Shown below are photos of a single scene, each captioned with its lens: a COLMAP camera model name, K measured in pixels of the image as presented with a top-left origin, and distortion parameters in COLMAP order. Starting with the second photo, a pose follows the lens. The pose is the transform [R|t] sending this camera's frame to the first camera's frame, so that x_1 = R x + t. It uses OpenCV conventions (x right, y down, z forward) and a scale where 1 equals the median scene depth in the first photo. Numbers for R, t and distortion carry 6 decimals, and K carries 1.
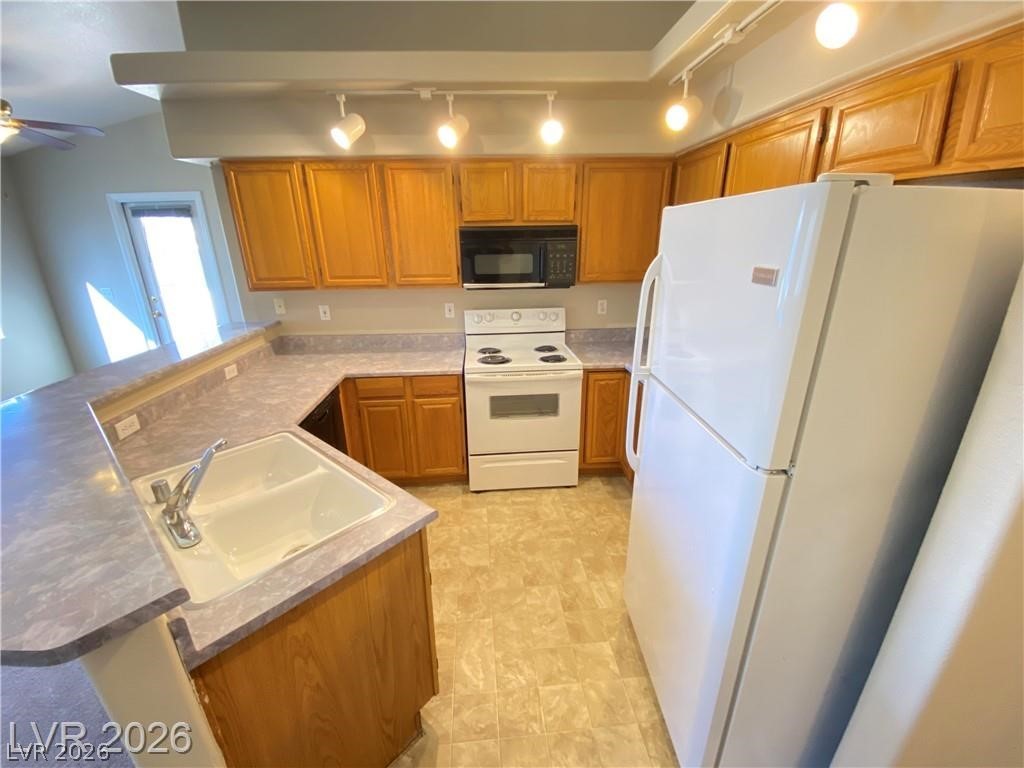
lens RADIAL K [[415.7, 0, 509.6], [0, 415.7, 382.2], [0, 0, 1]] dist [0.018638, -0.019364]
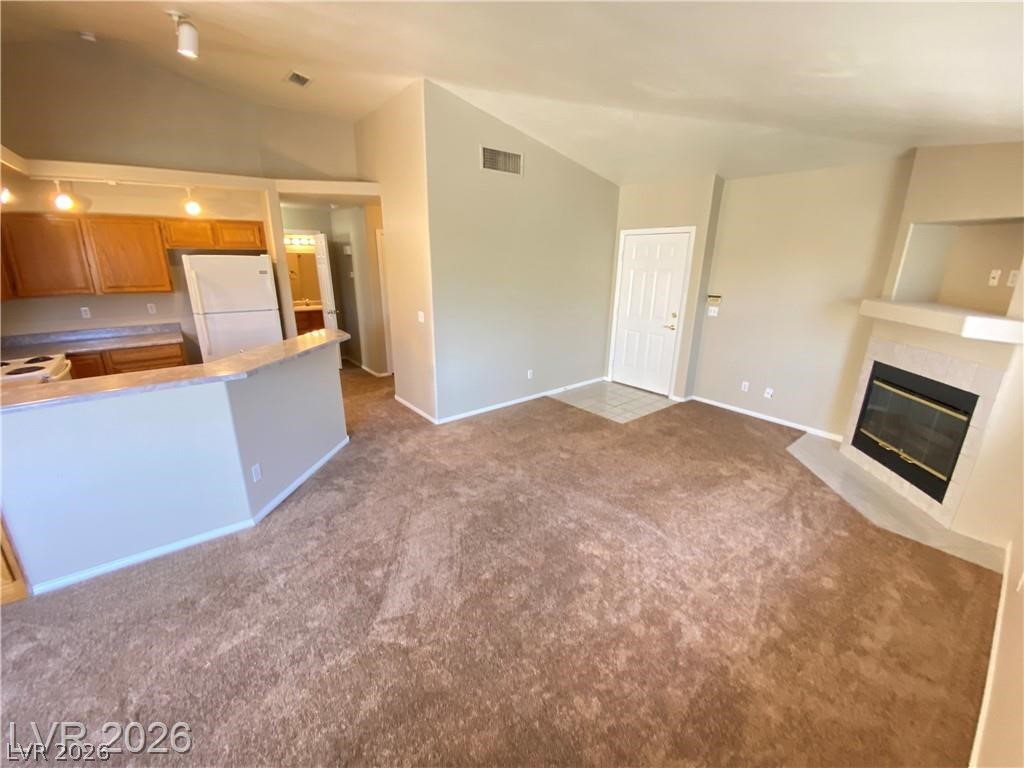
lens RADIAL K [[415.7, 0, 509.6], [0, 415.7, 382.2], [0, 0, 1]] dist [0.018638, -0.019364]
pose [[-0.565192, -0.231137, 0.791918, -1.537511], [0.264192, 0.858677, 0.439176, -0.156864], [-0.781512, 0.457437, -0.424253, 0.398480]]
